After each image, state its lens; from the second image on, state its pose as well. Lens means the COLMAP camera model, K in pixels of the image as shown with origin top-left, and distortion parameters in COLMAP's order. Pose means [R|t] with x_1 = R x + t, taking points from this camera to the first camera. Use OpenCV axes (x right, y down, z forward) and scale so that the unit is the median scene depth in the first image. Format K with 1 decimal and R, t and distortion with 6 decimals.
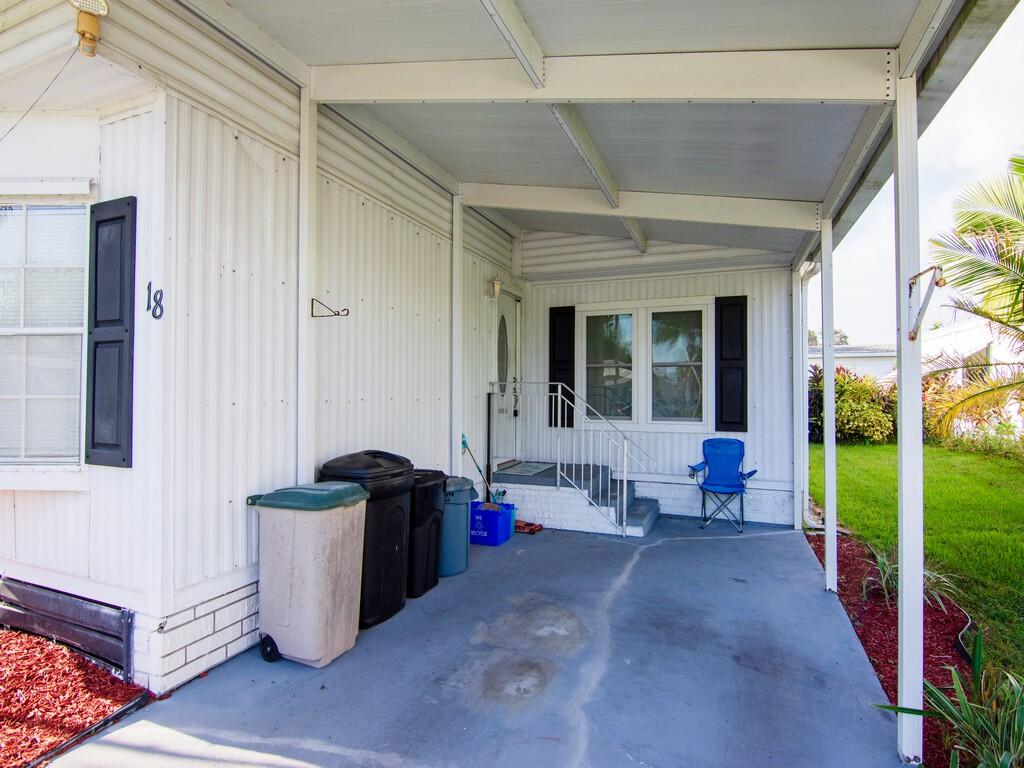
lens RADIAL K [[547.8, 0, 518.7], [0, 547.8, 380.7], [0, 0, 1]] dist [0.000261, -0.000031]
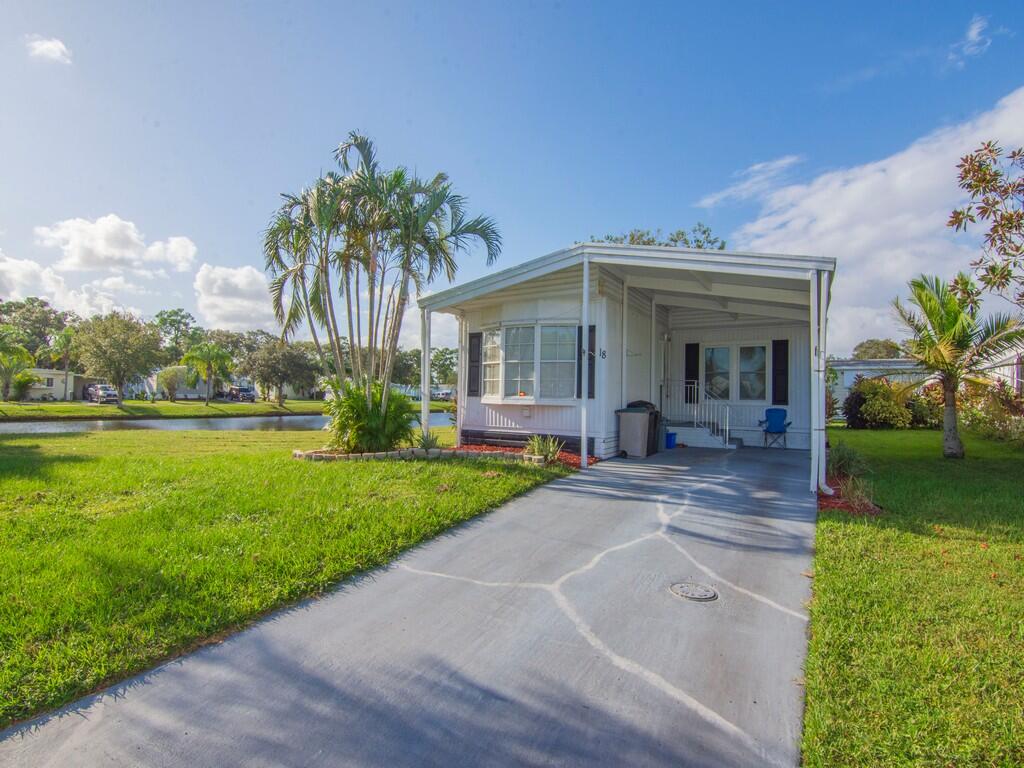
lens RADIAL K [[507.4, 0, 513.4], [0, 507.4, 380.4], [0, 0, 1]] dist [-0.000662, -0.009009]
pose [[0.986788, 0.009042, -0.161765, -0.305834], [-0.011758, 0.999805, -0.015841, 0.042806], [0.161590, 0.017534, 0.986702, -1.081818]]
